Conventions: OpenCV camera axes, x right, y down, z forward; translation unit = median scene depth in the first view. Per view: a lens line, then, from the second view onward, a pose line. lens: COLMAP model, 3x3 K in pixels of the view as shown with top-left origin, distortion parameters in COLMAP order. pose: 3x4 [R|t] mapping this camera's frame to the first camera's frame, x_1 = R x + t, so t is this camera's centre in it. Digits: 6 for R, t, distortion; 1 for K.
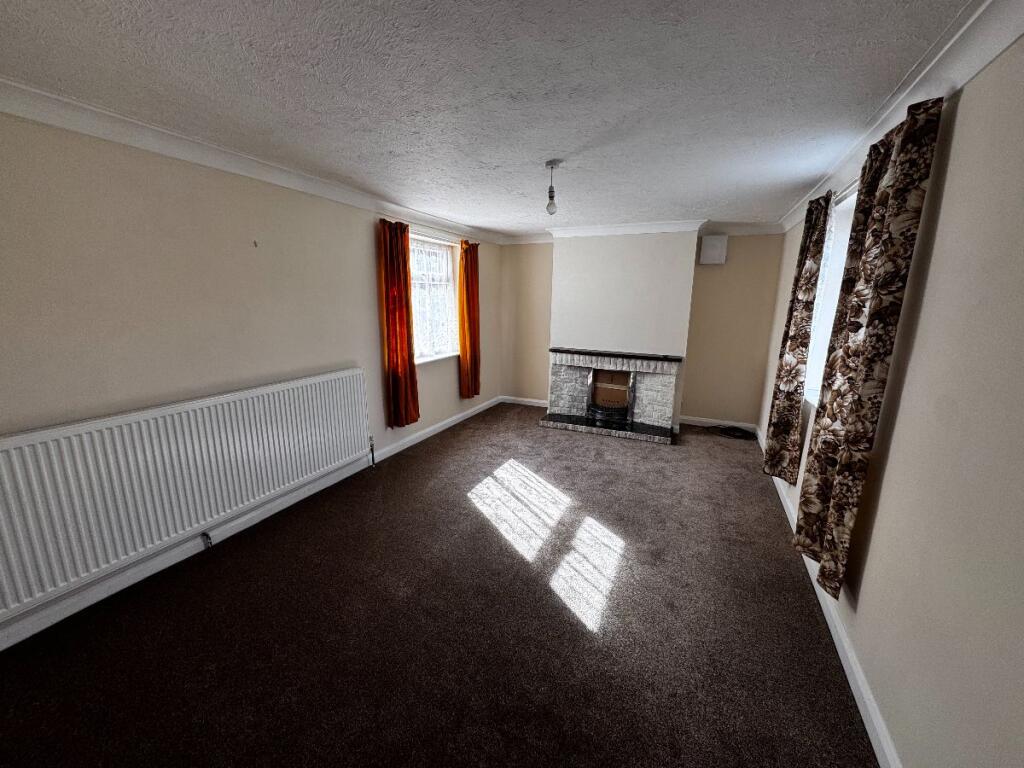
lens RADIAL K [[408.3, 0, 512.0], [0, 408.3, 384.0], [0, 0, 1]] dist [-0.000515, -0.000081]
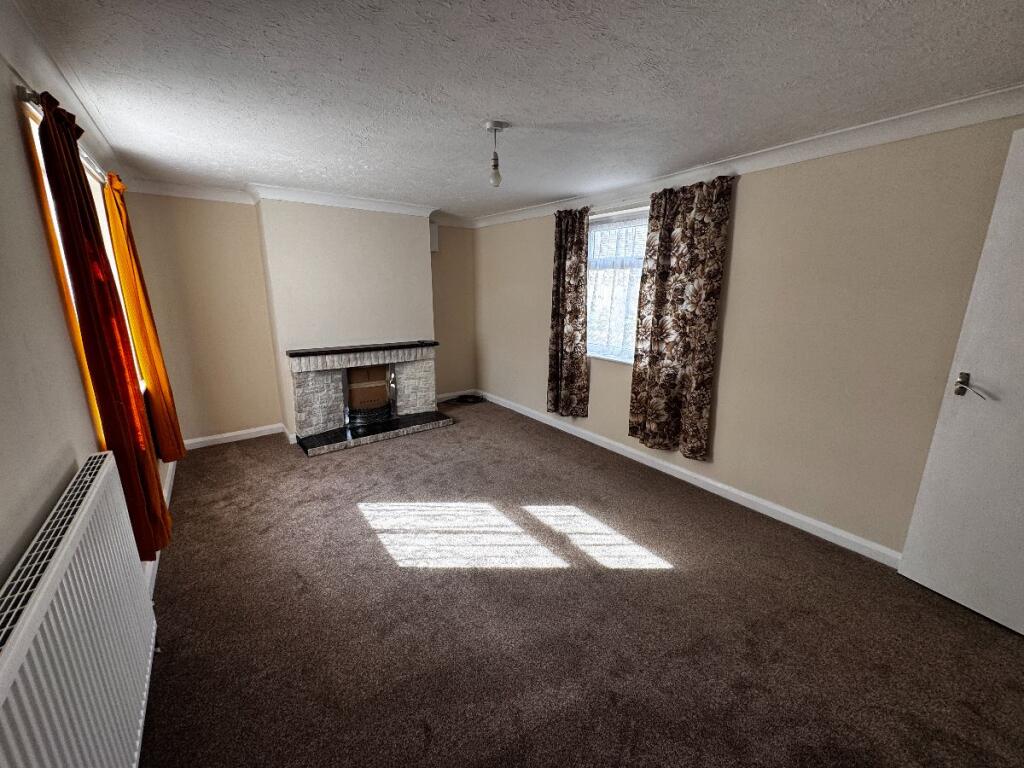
lens RADIAL K [[408.3, 0, 512.0], [0, 408.3, 384.0], [0, 0, 1]] dist [-0.000515, -0.000081]
pose [[0.477206, -0.216869, 0.851612, -0.438039], [0.182246, 0.972426, 0.145512, -0.082076], [-0.859687, 0.085764, 0.503571, 0.359102]]
